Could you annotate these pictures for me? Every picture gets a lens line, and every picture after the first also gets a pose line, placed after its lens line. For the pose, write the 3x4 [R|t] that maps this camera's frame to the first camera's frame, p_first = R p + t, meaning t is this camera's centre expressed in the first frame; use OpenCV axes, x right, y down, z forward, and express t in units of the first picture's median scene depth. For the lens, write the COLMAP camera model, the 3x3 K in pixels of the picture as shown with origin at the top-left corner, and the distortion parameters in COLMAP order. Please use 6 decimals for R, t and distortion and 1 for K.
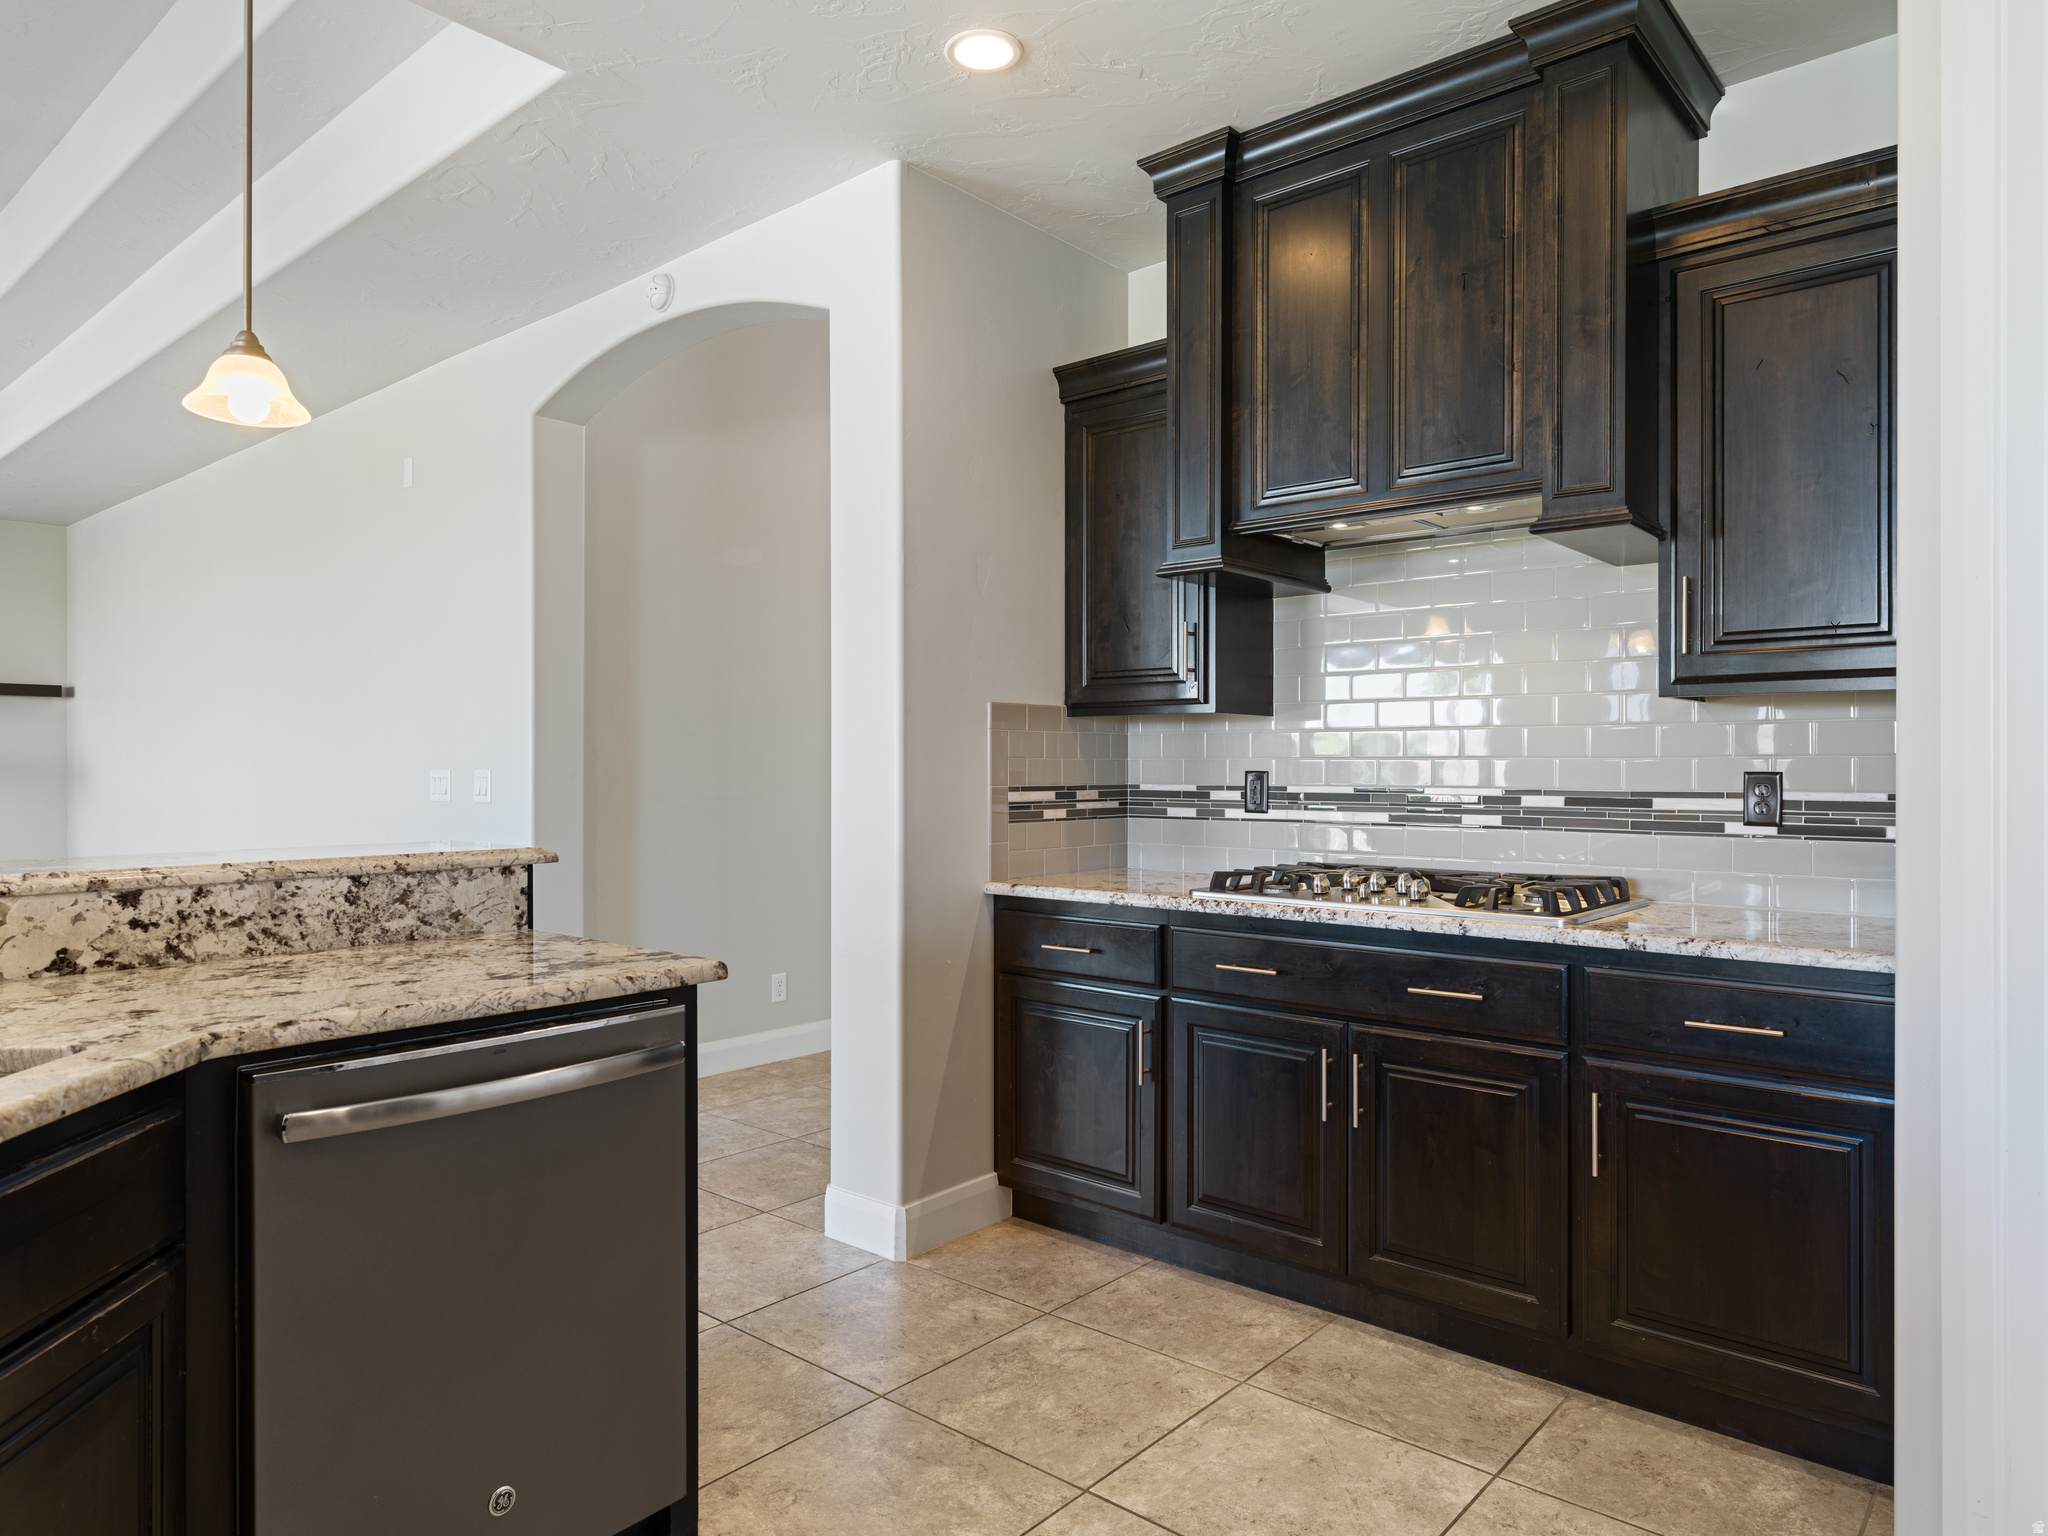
lens RADIAL K [[1277.2, 0, 1023.4], [0, 1277.2, 767.0], [0, 0, 1]] dist [-0.000064, -0.000021]
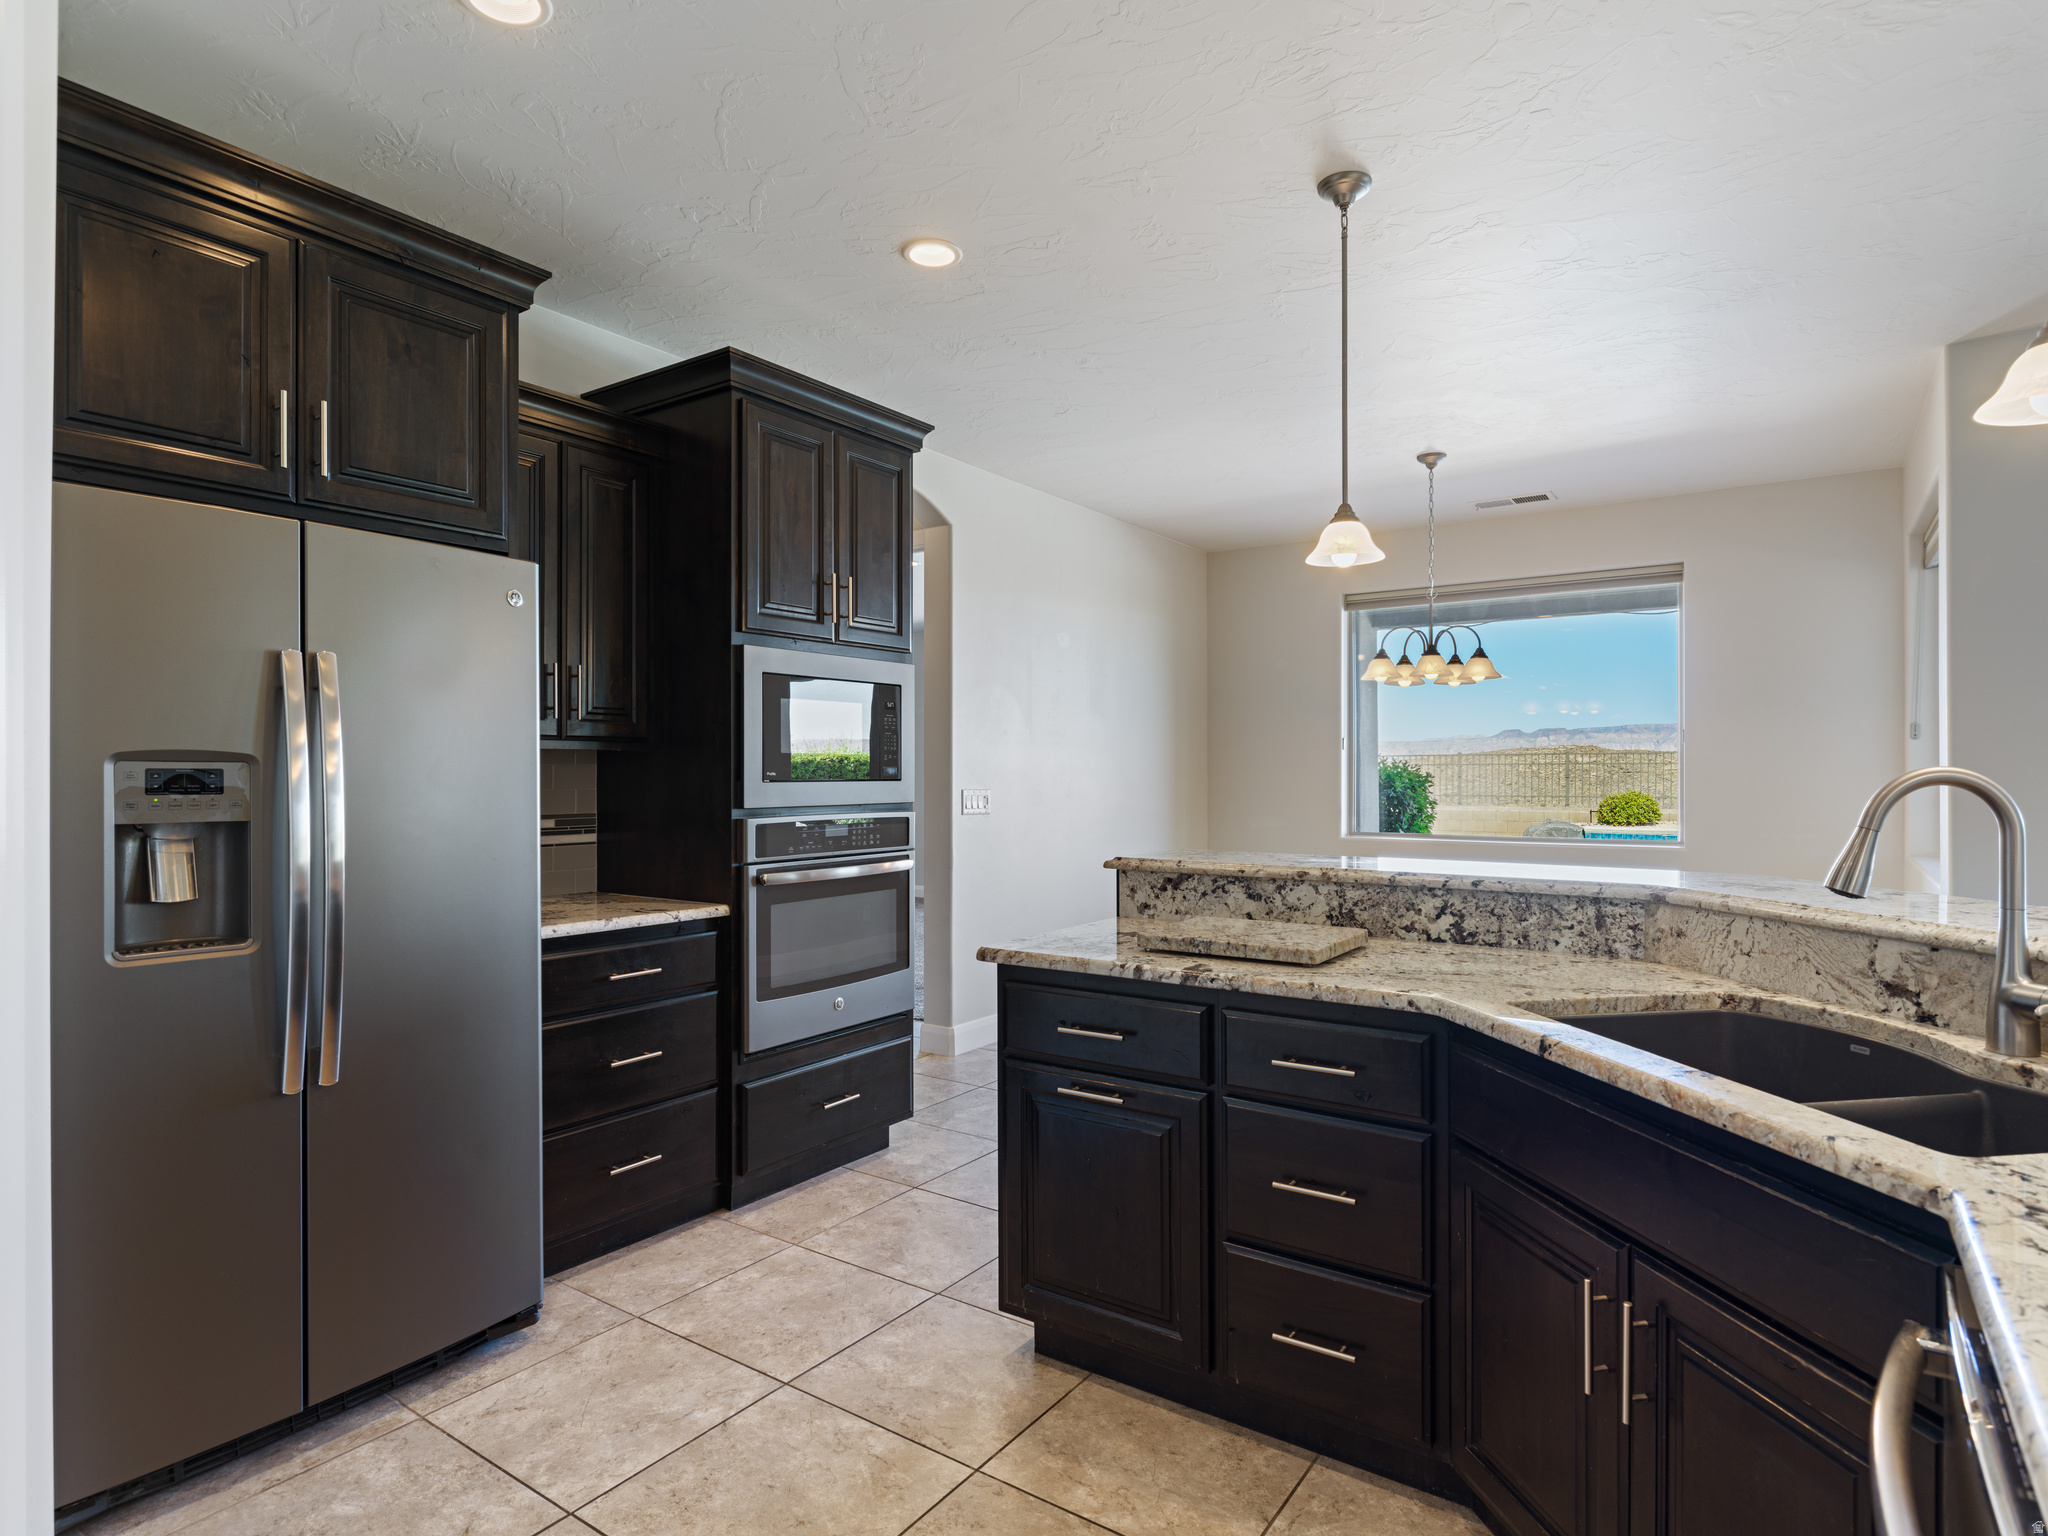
lens RADIAL K [[1075.2, 0, 1026.2], [0, 1075.2, 772.7], [0, 0, 1]] dist [-0.000178, -0.001451]
pose [[-0.992787, -0.003465, -0.119838, -0.041333], [-0.003278, 0.999993, -0.001756, -0.032083], [0.119844, -0.001351, -0.992792, 1.904408]]
